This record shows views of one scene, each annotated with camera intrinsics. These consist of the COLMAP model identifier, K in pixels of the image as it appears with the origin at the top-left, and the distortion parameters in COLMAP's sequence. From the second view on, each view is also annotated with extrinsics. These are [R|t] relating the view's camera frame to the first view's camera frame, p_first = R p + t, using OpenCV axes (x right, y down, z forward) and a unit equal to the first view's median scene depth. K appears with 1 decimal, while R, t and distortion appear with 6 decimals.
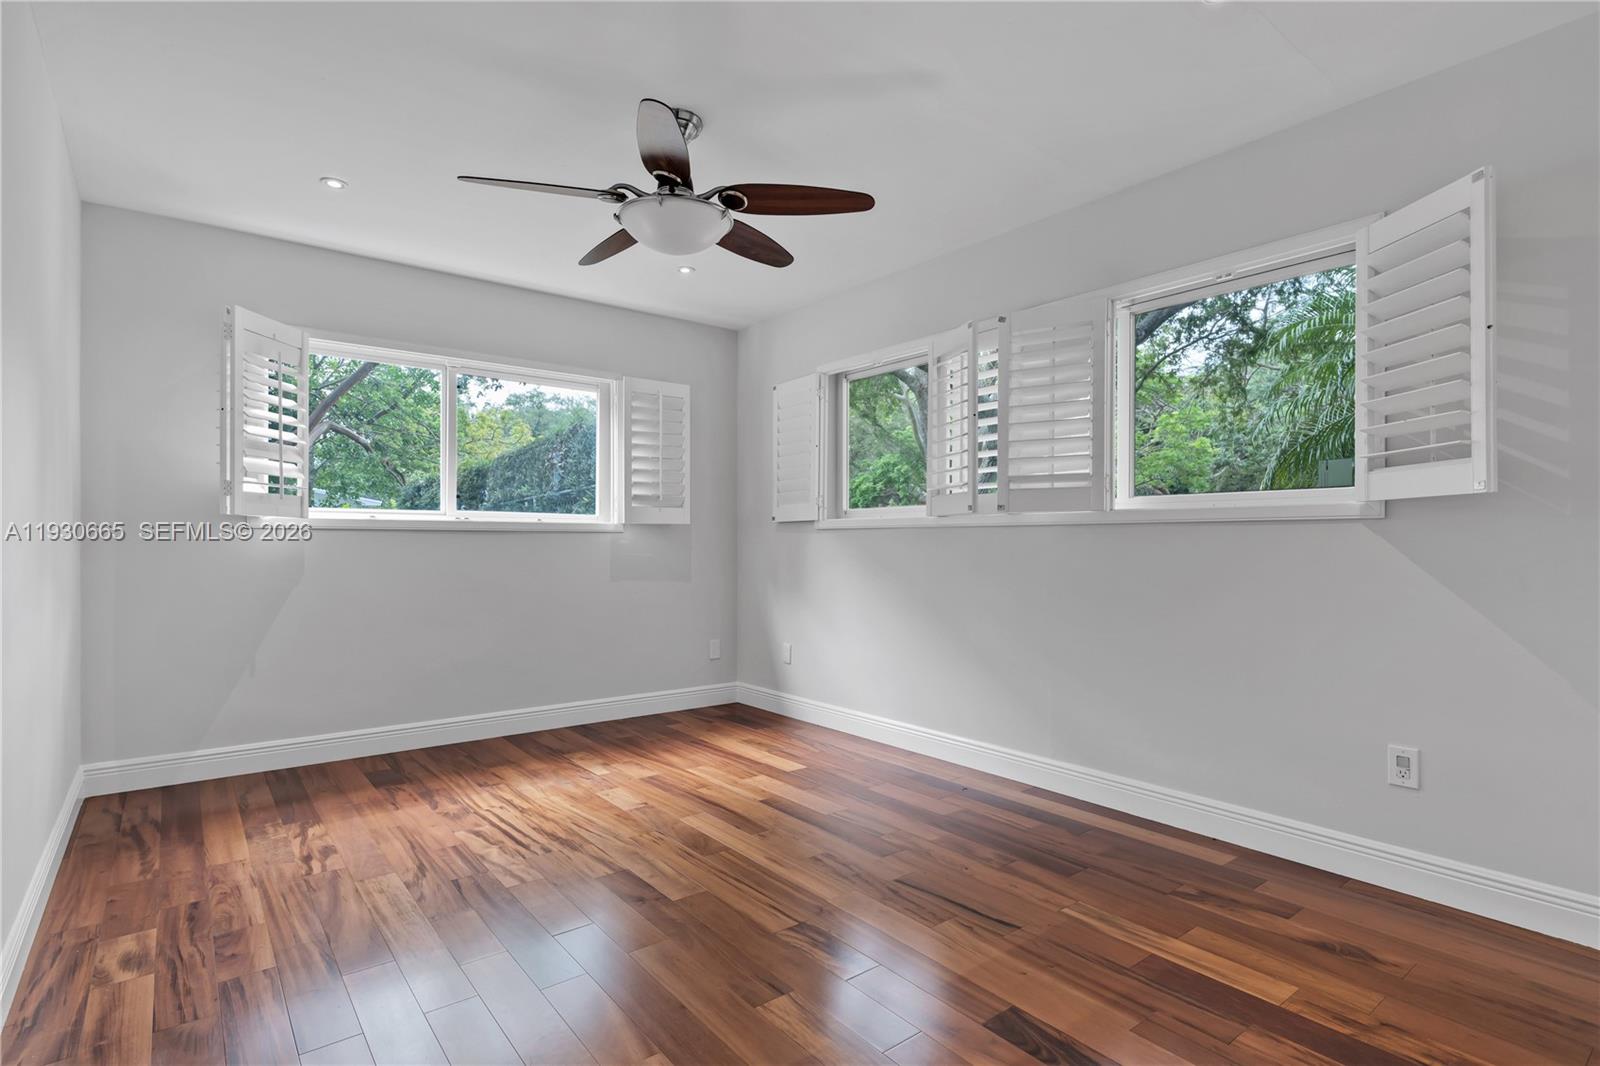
lens RADIAL K [[776.1, 0, 806.9], [0, 776.1, 528.2], [0, 0, 1]] dist [-0.001298, -0.000236]
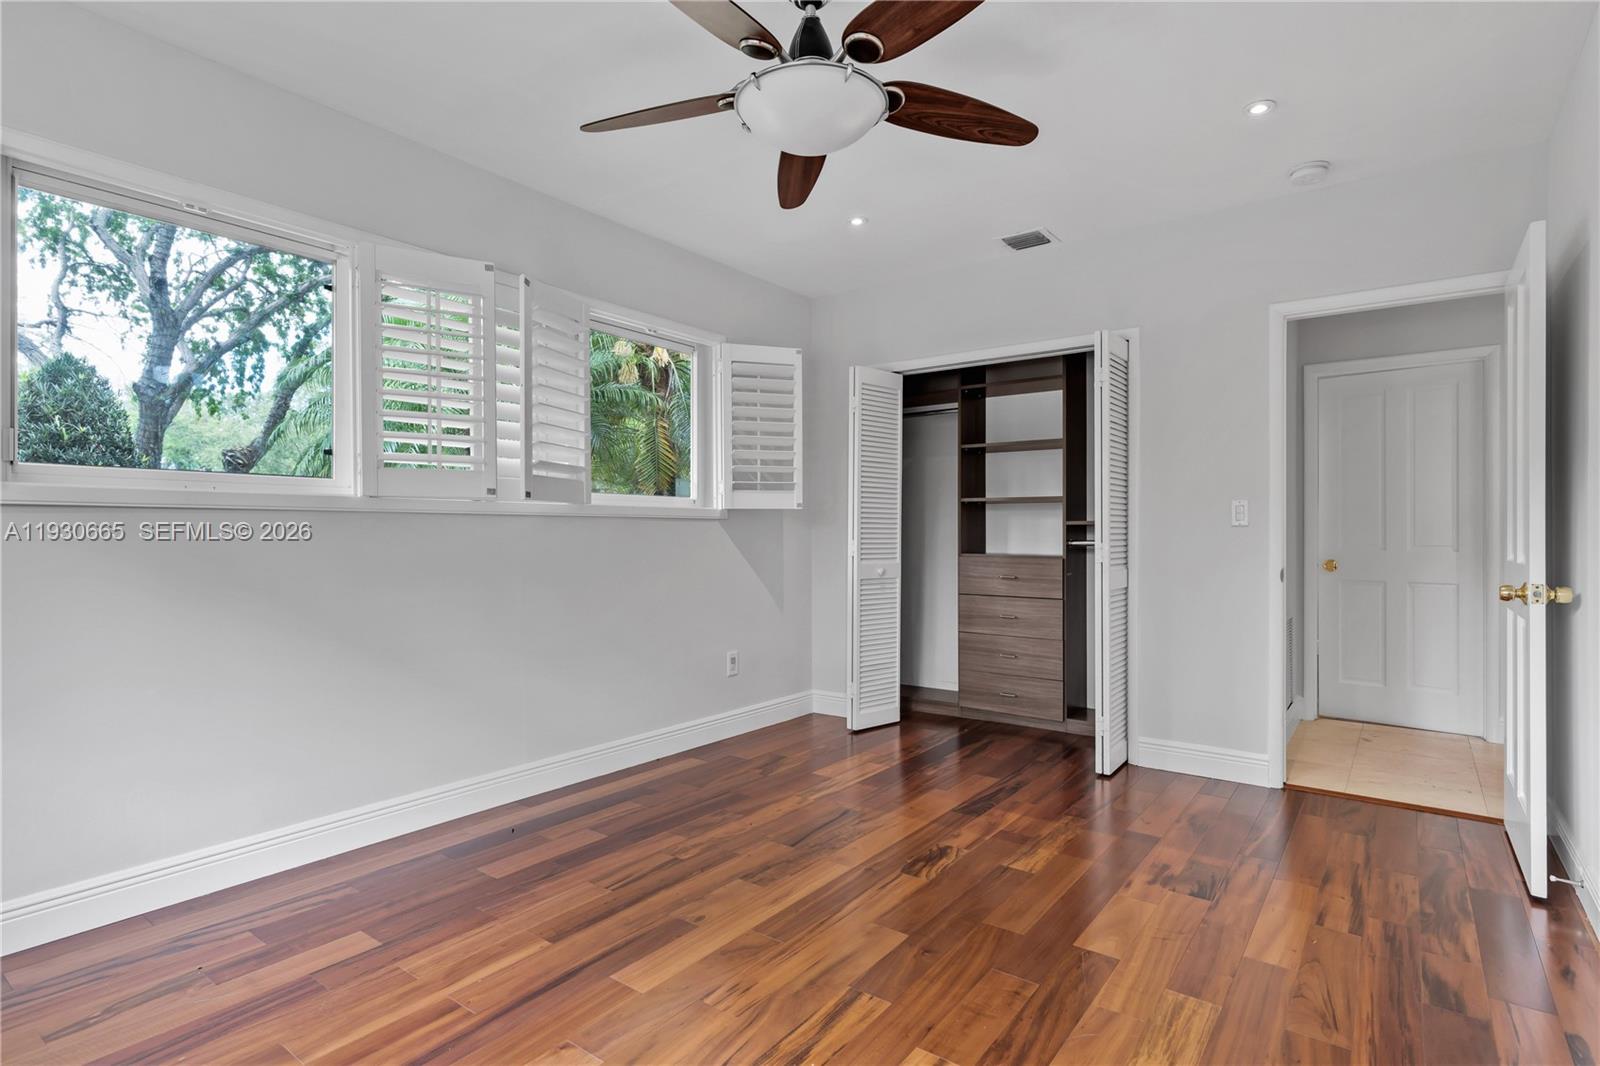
lens RADIAL K [[776.1, 0, 806.9], [0, 776.1, 528.2], [0, 0, 1]] dist [-0.001298, -0.000236]
pose [[-0.224349, 0.002865, 0.974505, -0.868472], [-0.018217, 0.999809, -0.007133, 0.014841], [-0.974339, -0.019353, -0.224254, 1.126887]]
